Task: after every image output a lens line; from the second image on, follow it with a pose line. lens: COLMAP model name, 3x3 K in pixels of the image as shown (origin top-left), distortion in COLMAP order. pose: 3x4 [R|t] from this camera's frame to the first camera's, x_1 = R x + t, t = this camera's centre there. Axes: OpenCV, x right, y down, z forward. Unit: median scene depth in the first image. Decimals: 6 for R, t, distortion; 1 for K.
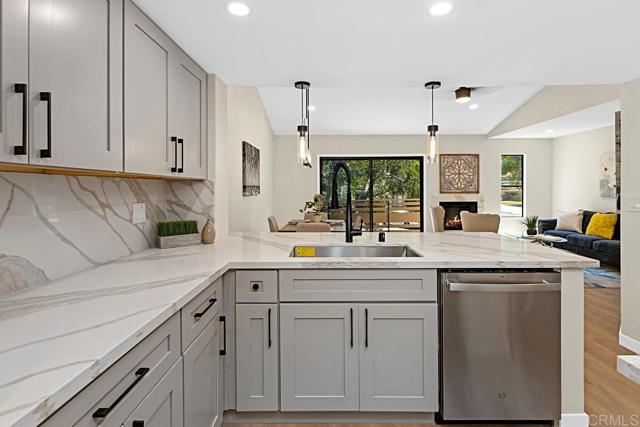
lens RADIAL K [[327.0, 0, 322.0], [0, 327.0, 189.6], [0, 0, 1]] dist [-0.001184, -0.000454]
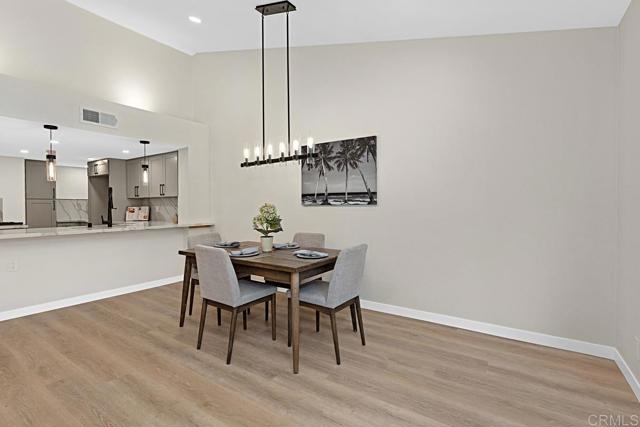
lens RADIAL K [[305.6, 0, 340.9], [0, 305.6, 207.9], [0, 0, 1]] dist [-0.000445, -0.000408]
pose [[-0.525034, 0.006805, -0.851054, 1.234801], [0.002975, 0.999977, 0.006161, 0.058699], [0.851076, 0.000703, -0.525042, 4.301976]]
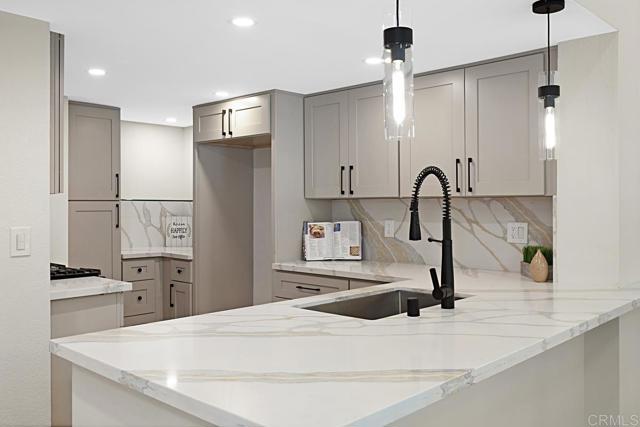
lens RADIAL K [[566.0, 0, 322.1], [0, 566.0, 199.4], [0, 0, 1]] dist [-0.000384, 0.000534]
pose [[-0.680260, -0.005303, -0.732952, 1.252958], [0.001365, 0.999963, -0.008502, -0.015643], [0.732970, -0.006784, -0.680227, 2.021571]]
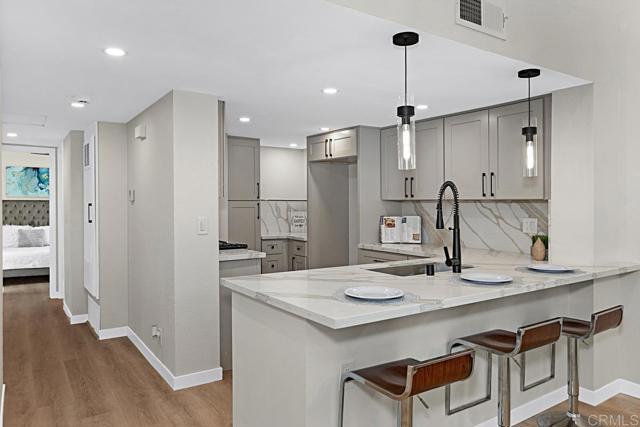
lens RADIAL K [[455.0, 0, 317.3], [0, 455.0, 198.4], [0, 0, 1]] dist [-0.000711, -0.000273]
pose [[-0.826539, -0.005444, -0.562853, 1.433941], [-0.002190, 0.999977, -0.006455, -0.030518], [0.562875, -0.004102, -0.826532, 2.418670]]
